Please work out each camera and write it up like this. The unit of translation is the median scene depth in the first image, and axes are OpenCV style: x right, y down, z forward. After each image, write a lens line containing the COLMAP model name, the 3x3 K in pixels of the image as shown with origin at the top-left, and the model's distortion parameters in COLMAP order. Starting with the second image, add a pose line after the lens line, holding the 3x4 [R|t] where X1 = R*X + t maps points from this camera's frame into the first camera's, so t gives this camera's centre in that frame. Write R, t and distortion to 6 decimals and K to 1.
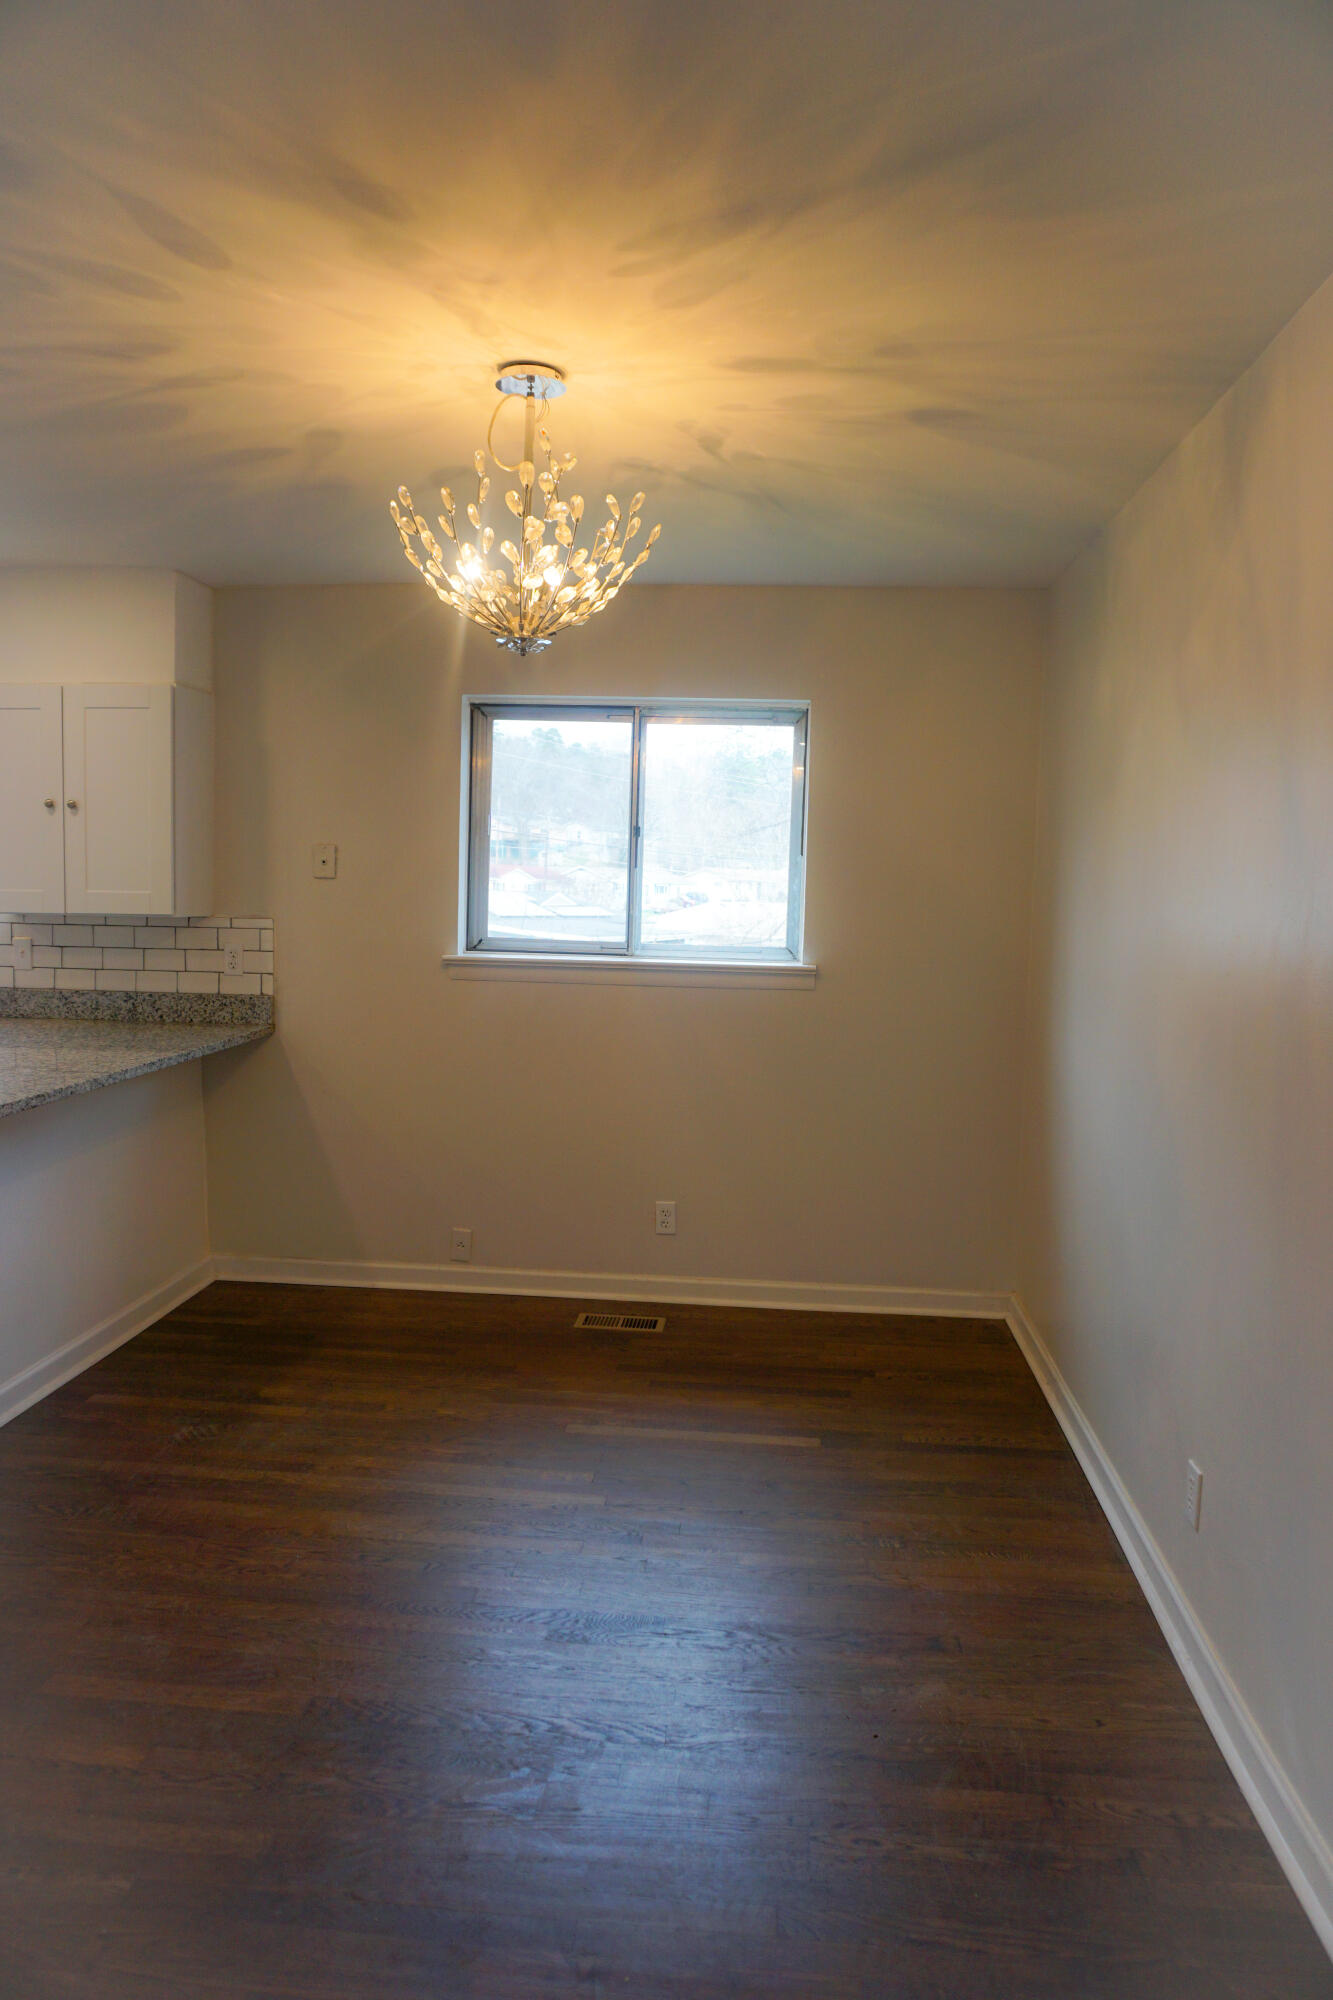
lens RADIAL K [[1326.3, 0, 666.5], [0, 1326.3, 1000.0], [0, 0, 1]] dist [-0.060692, 0.056983]
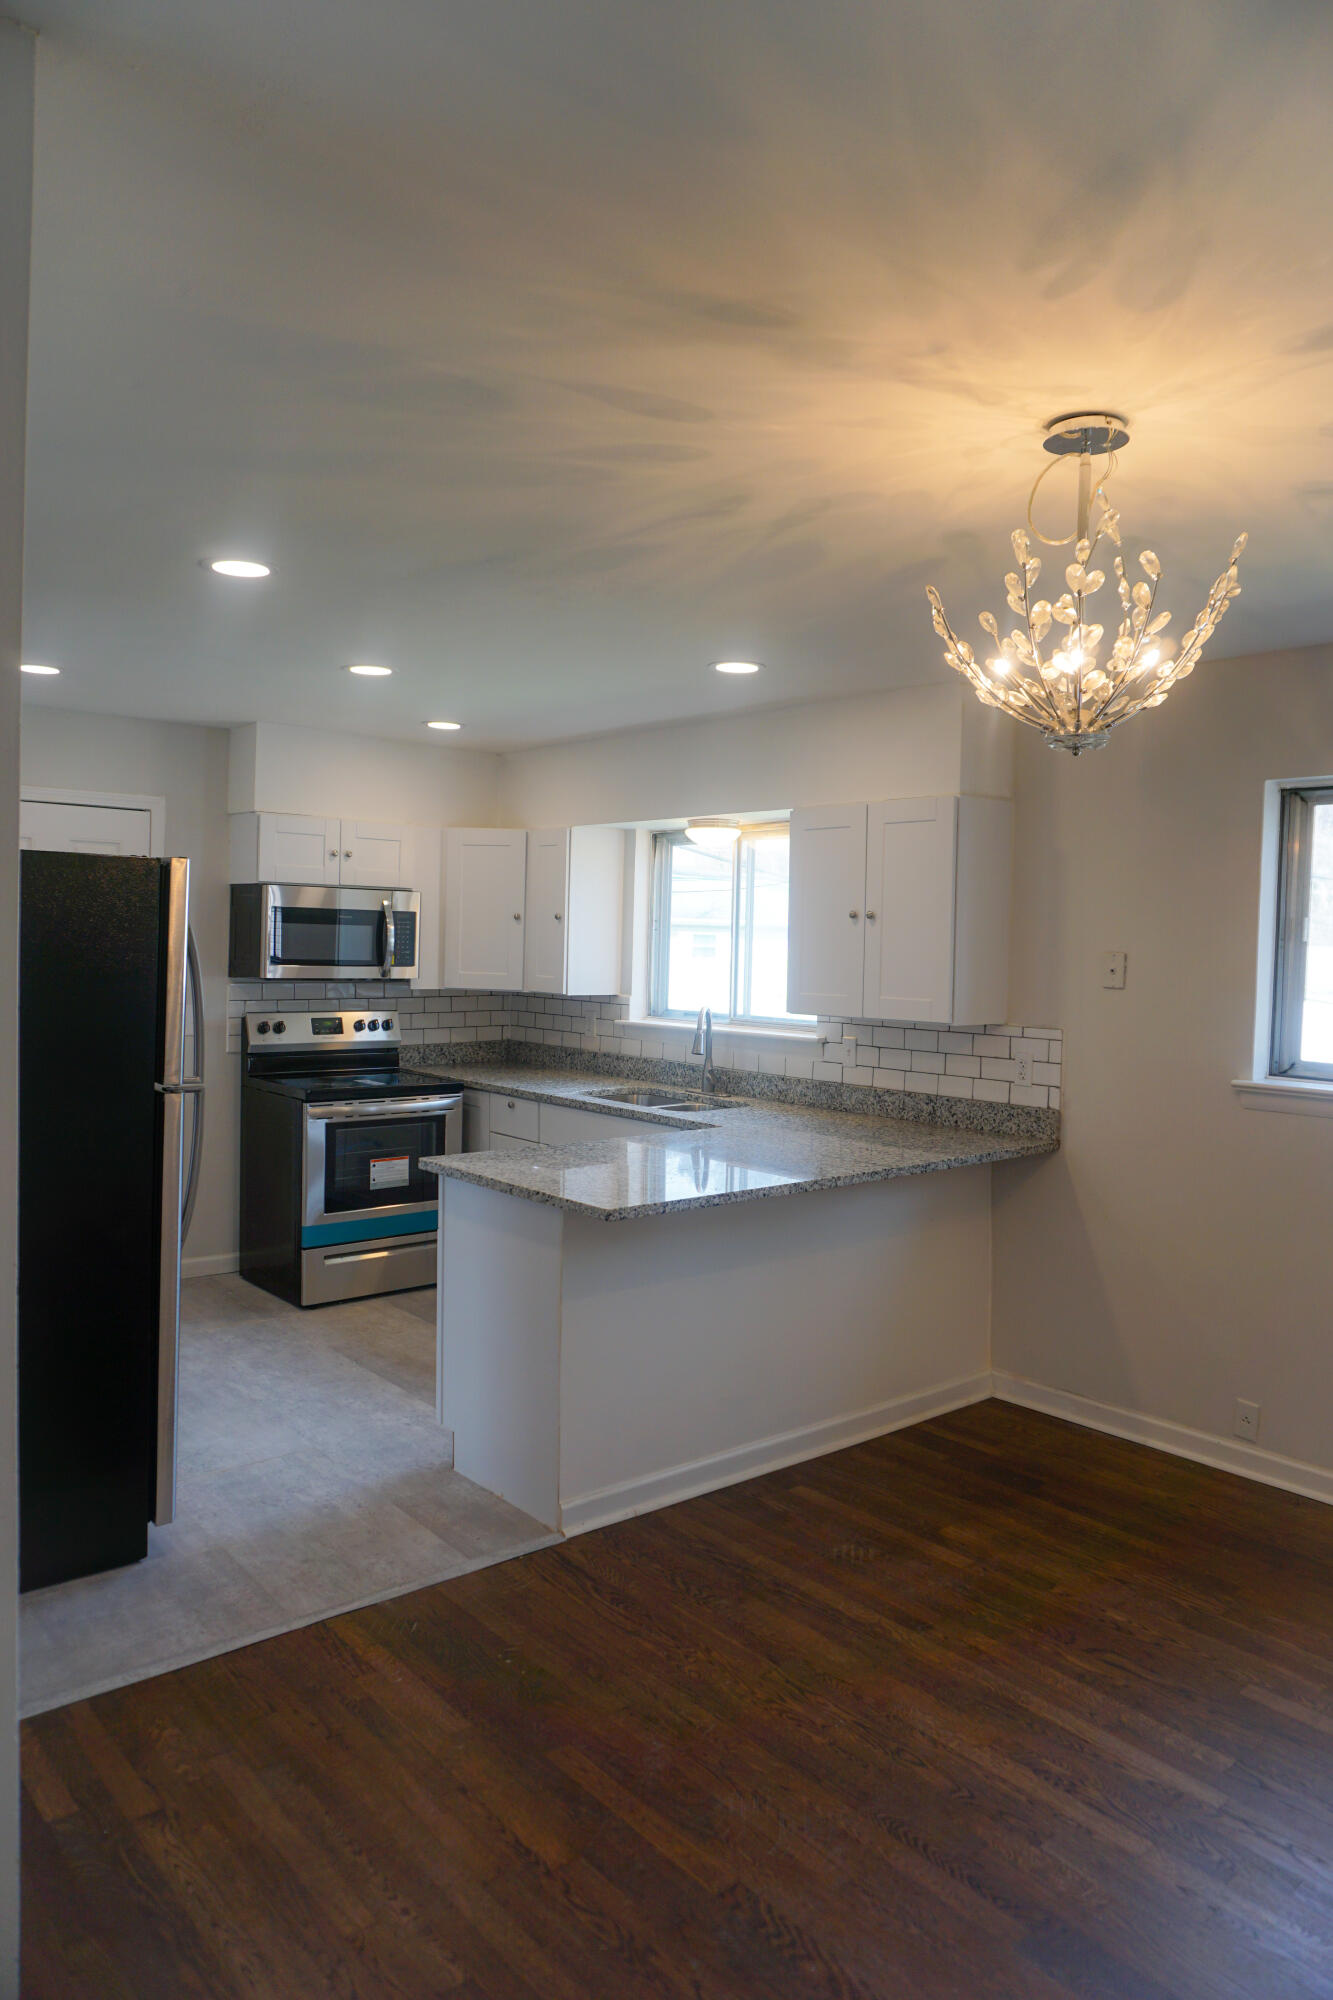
lens RADIAL K [[1326.3, 0, 666.5], [0, 1326.3, 1000.0], [0, 0, 1]] dist [-0.060692, 0.056983]
pose [[0.720155, 0.023714, -0.693407, 0.160683], [-0.068244, 0.996990, -0.036779, -0.029194], [0.690448, 0.073808, 0.719606, 0.119884]]
